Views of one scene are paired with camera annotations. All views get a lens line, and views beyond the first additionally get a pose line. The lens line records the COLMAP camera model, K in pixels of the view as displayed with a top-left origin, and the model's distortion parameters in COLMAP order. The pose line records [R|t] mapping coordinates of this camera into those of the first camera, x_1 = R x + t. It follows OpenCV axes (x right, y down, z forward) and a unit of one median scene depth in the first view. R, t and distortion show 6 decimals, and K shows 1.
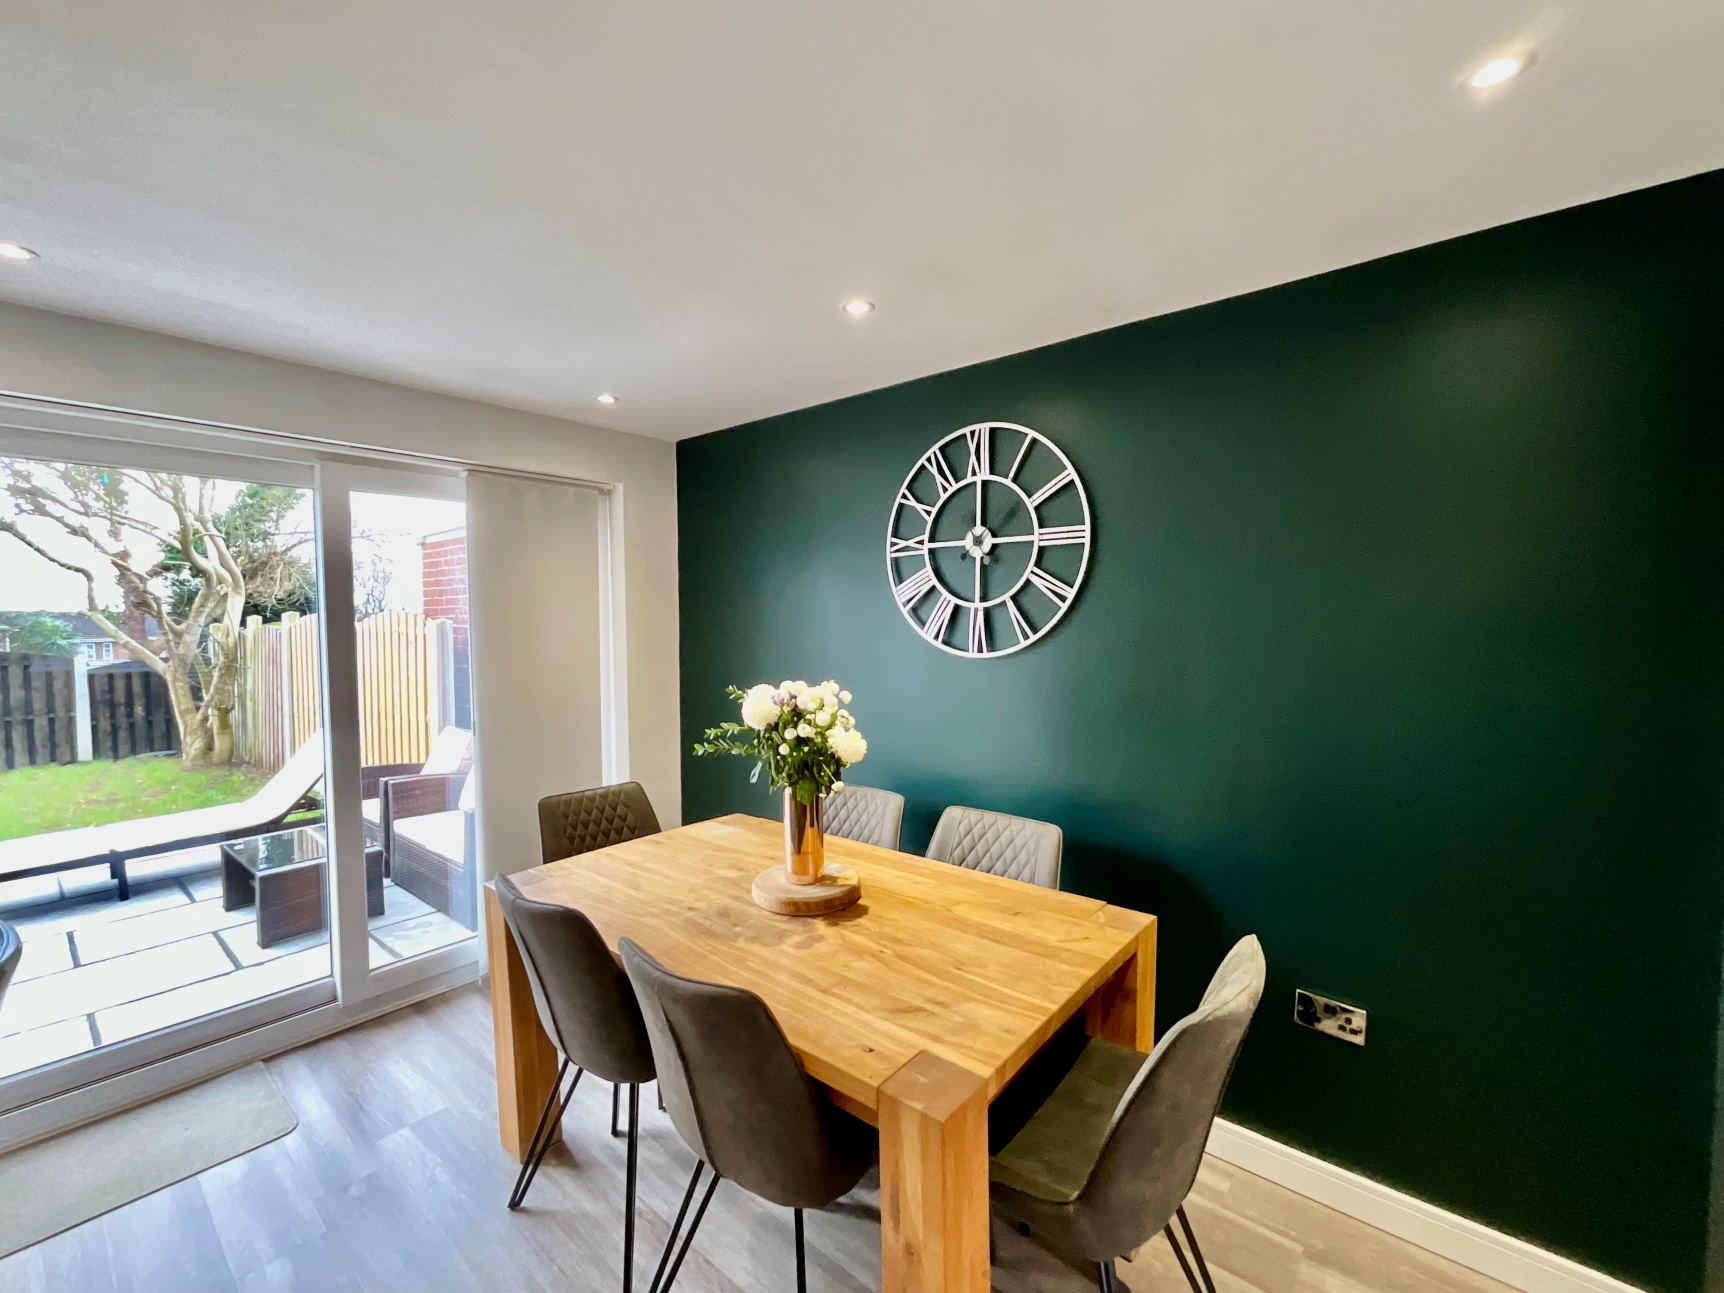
lens RADIAL K [[703.7, 0, 857.9], [0, 703.7, 677.2], [0, 0, 1]] dist [0.001781, 0.000577]
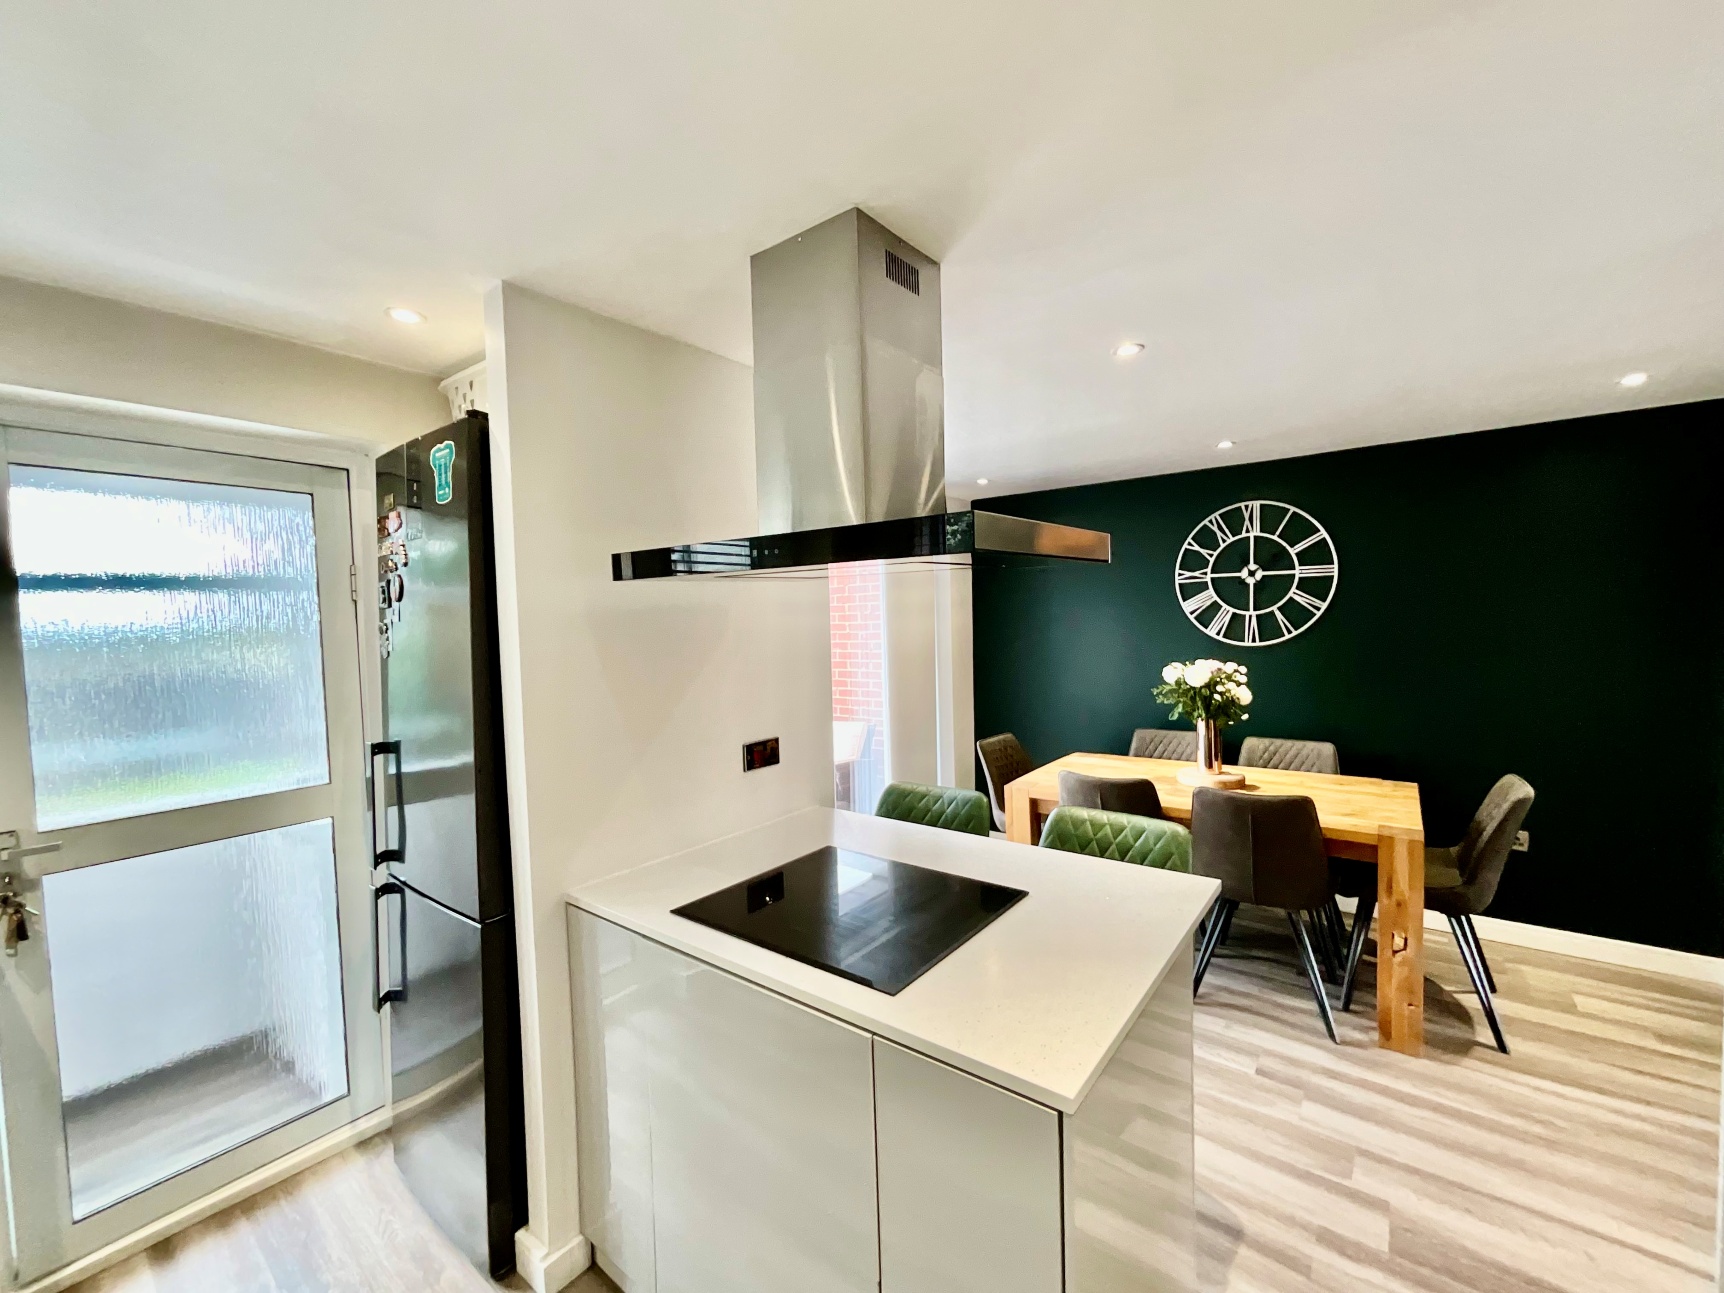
lens RADIAL K [[703.7, 0, 864.0], [0, 703.7, 659.7], [0, 0, 1]] dist [0.001781, 0.000577]
pose [[0.997440, -0.022932, 0.067737, -0.822704], [0.024846, 0.999312, -0.027552, 0.025749], [-0.067058, 0.029164, 0.997323, -0.535716]]
